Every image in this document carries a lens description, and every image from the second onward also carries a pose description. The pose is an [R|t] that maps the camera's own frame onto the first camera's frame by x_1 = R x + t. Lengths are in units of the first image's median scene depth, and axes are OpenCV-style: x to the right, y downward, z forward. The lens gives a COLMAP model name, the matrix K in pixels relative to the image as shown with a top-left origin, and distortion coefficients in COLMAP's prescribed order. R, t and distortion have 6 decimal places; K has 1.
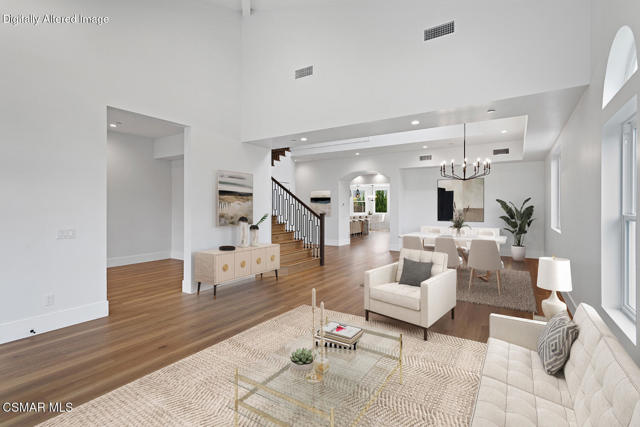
lens RADIAL K [[303.8, 0, 321.8], [0, 303.8, 209.6], [0, 0, 1]] dist [0.002918, 0.001731]
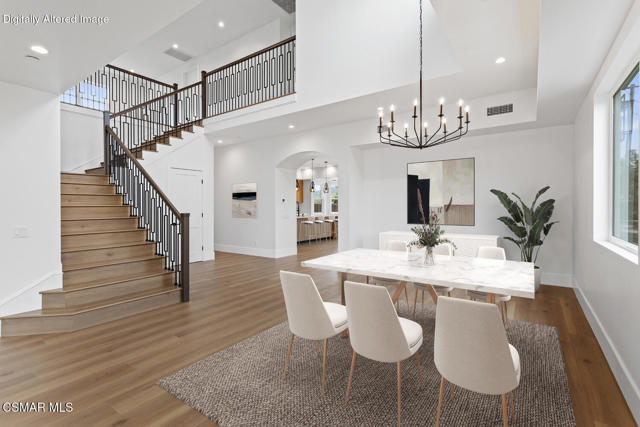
lens RADIAL K [[303.8, 0, 317.6], [0, 303.8, 213.9], [0, 0, 1]] dist [0.002918, 0.001731]
pose [[0.999118, -0.002058, -0.041945, 0.249634], [0.002660, 0.999894, 0.014286, 0.005643], [0.041911, -0.014385, 0.999018, 0.373144]]
